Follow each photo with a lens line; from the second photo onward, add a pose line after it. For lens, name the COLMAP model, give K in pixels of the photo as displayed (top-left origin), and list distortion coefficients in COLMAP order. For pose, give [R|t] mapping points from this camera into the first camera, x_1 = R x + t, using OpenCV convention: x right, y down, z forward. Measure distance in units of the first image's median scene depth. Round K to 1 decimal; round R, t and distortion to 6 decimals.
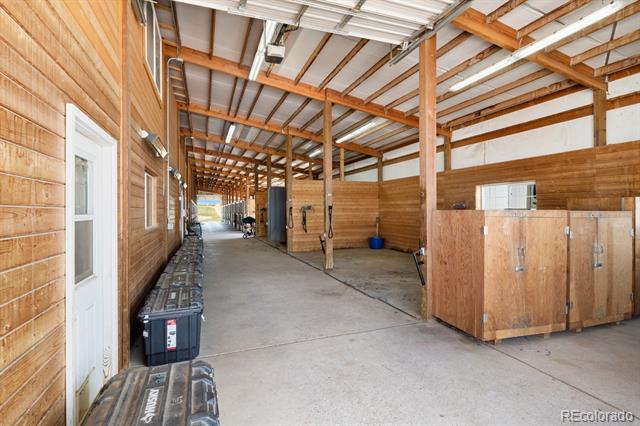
lens RADIAL K [[312.4, 0, 317.7], [0, 312.4, 212.7], [0, 0, 1]] dist [-0.002744, -0.001044]
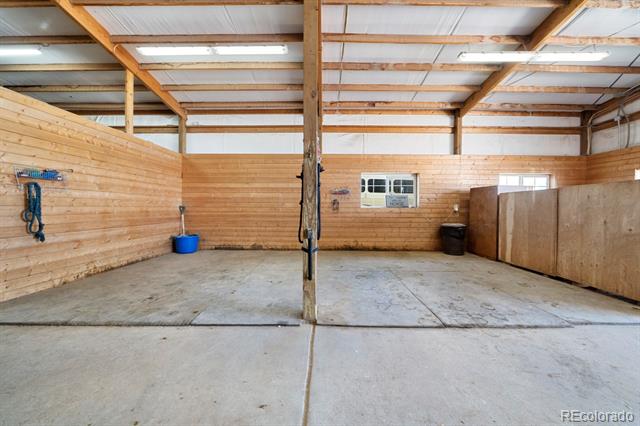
lens RADIAL K [[226.3, 0, 321.0], [0, 226.3, 210.7], [0, 0, 1]] dist [-0.000889, -0.000094]
pose [[0.350410, -0.001639, 0.936595, -0.348975], [0.000013, 0.999998, 0.001745, 0.053660], [-0.936597, -0.000599, 0.350409, 1.194826]]
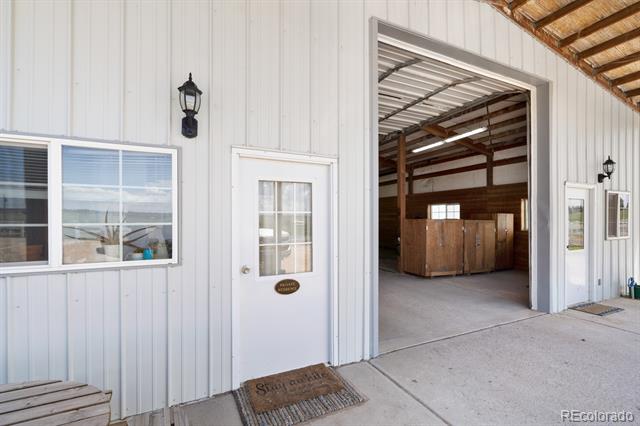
lens RADIAL K [[288.3, 0, 321.5], [0, 288.3, 217.0], [0, 0, 1]] dist [0.000030, 0.000047]
pose [[0.995631, 0.009738, 0.092870, -0.260424], [-0.008478, 0.999867, -0.013954, 0.008335], [-0.092993, 0.013106, 0.995581, -0.629011]]
